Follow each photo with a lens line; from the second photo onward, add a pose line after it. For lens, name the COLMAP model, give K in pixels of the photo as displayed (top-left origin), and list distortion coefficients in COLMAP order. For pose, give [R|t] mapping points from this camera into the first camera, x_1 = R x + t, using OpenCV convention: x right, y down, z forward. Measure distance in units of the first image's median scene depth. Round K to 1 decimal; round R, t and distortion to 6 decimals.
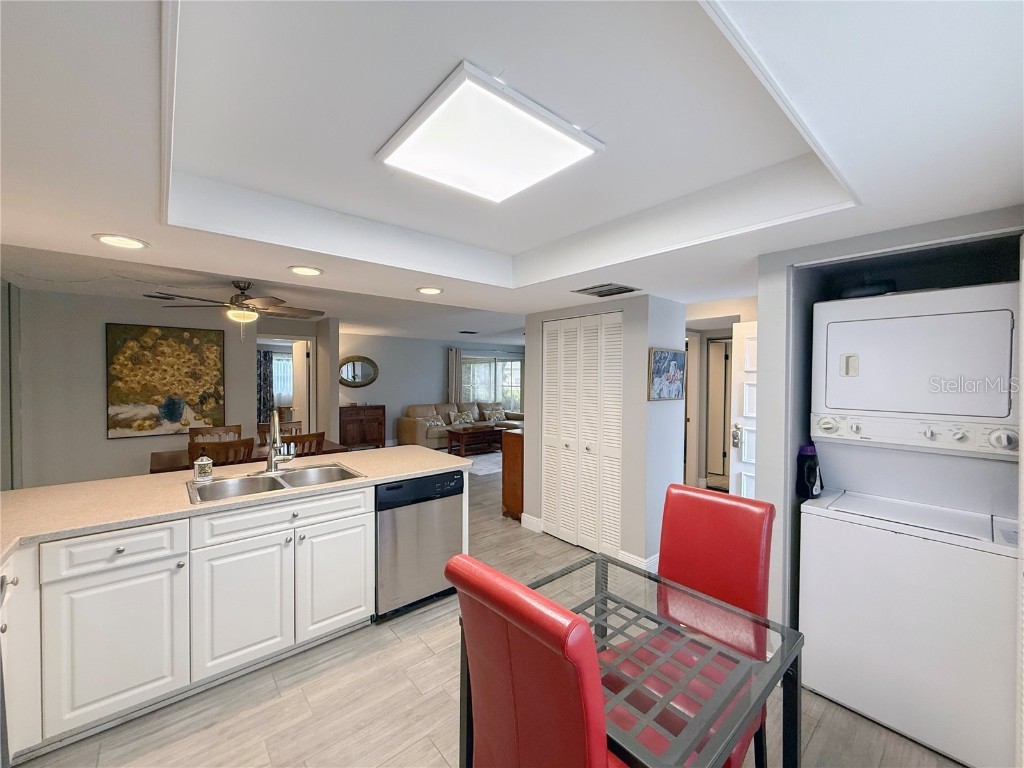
lens RADIAL K [[408.5, 0, 508.2], [0, 408.5, 383.5], [0, 0, 1]] dist [0.000250, 0.000021]
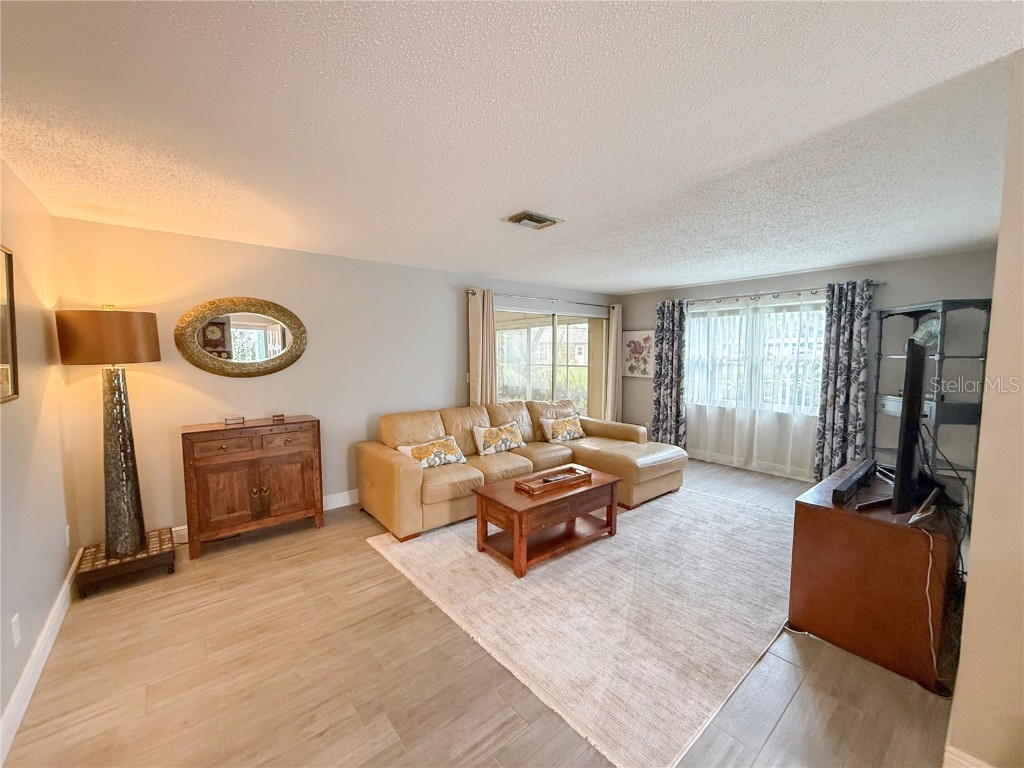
lens RADIAL K [[408.5, 0, 508.2], [0, 408.5, 383.5], [0, 0, 1]] dist [0.000250, 0.000021]
pose [[0.999828, -0.006537, -0.017368, -0.179089], [0.007548, 0.998240, 0.058818, -0.009258], [0.016953, -0.058939, 0.998118, 1.018698]]
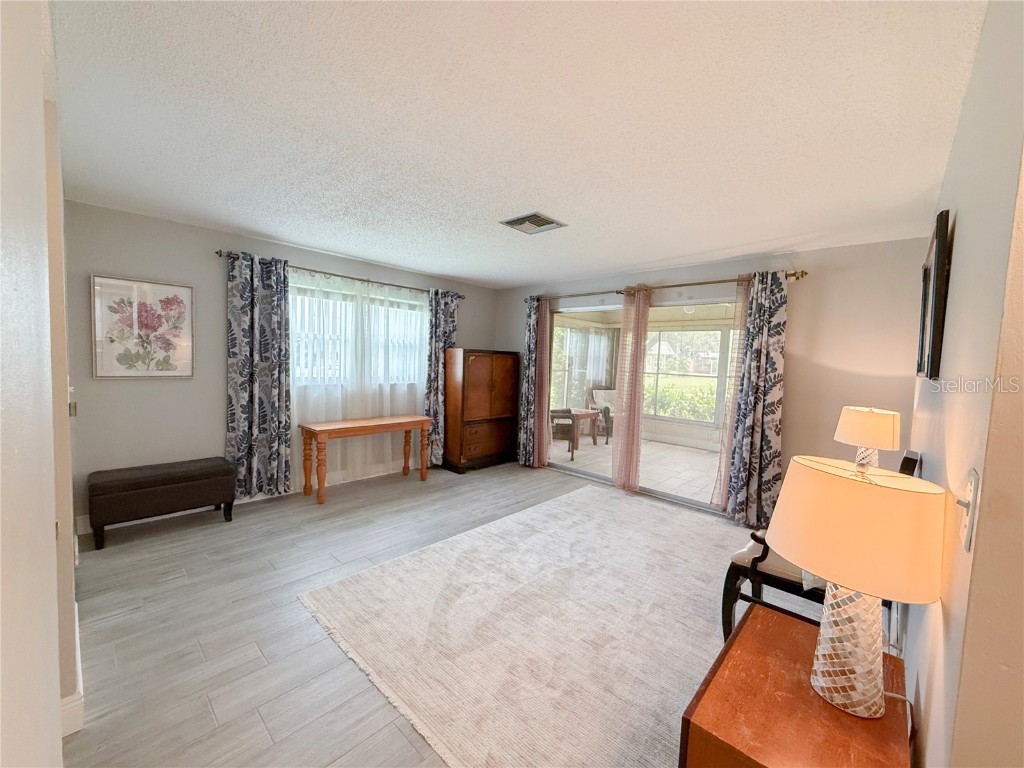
lens RADIAL K [[408.5, 0, 508.2], [0, 408.5, 383.5], [0, 0, 1]] dist [0.000250, 0.000021]
pose [[-0.559135, -0.084149, 0.824795, -0.642093], [-0.031550, 0.996275, 0.080257, -0.007652], [-0.828476, 0.018852, -0.559707, 2.203675]]
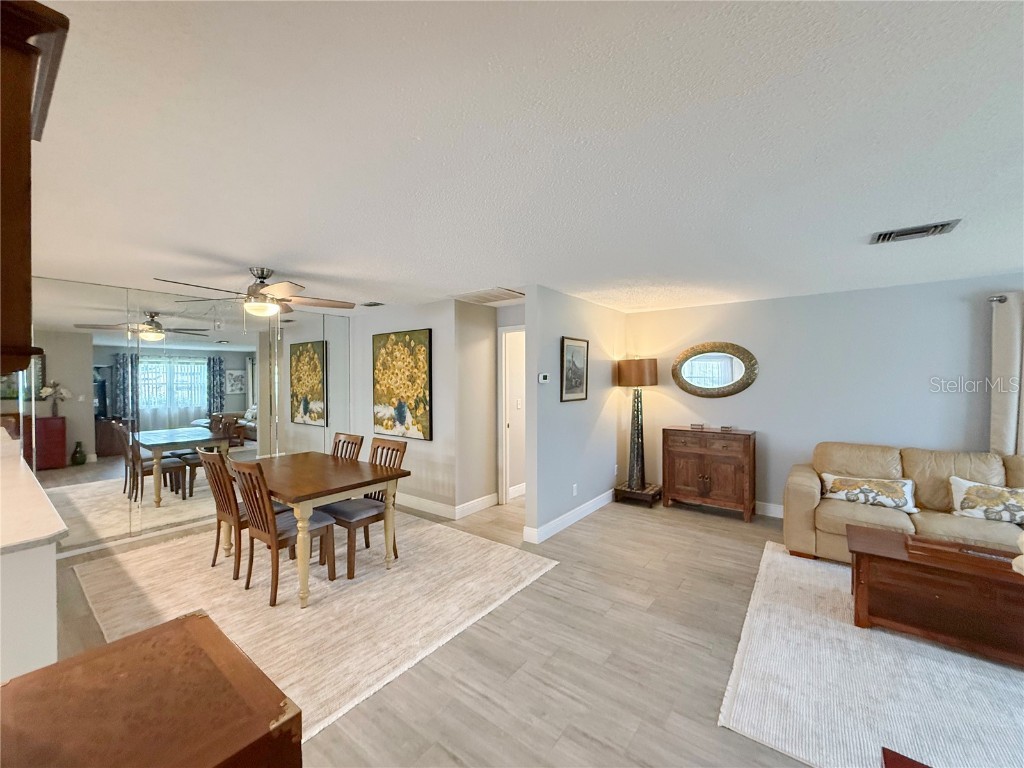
lens RADIAL K [[408.5, 0, 508.2], [0, 408.5, 383.5], [0, 0, 1]] dist [0.000250, 0.000021]
pose [[0.208388, 0.004602, -0.978035, 0.226224], [-0.012183, 0.999924, 0.002109, -0.013418], [0.977970, 0.011476, 0.208428, 1.018216]]
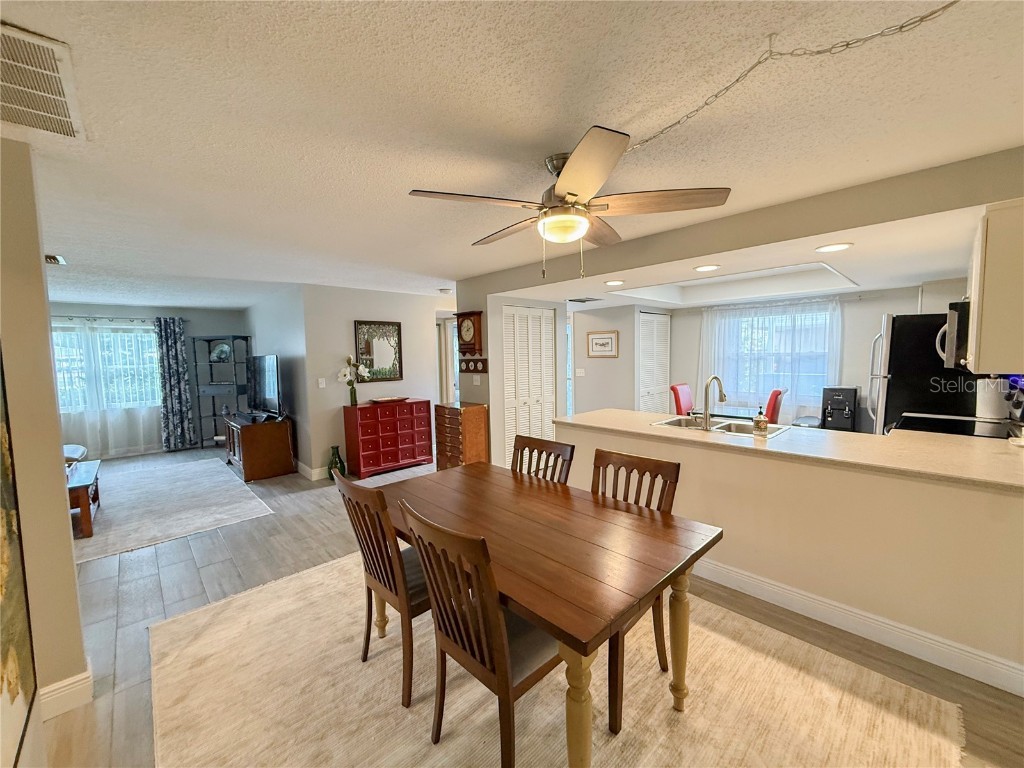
lens RADIAL K [[408.5, 0, 508.2], [0, 408.5, 383.5], [0, 0, 1]] dist [0.000250, 0.000021]
pose [[-0.043867, -0.078102, 0.995980, -0.895020], [0.036814, 0.996136, 0.079735, -0.014586], [-0.998359, 0.040164, -0.040823, 0.840348]]
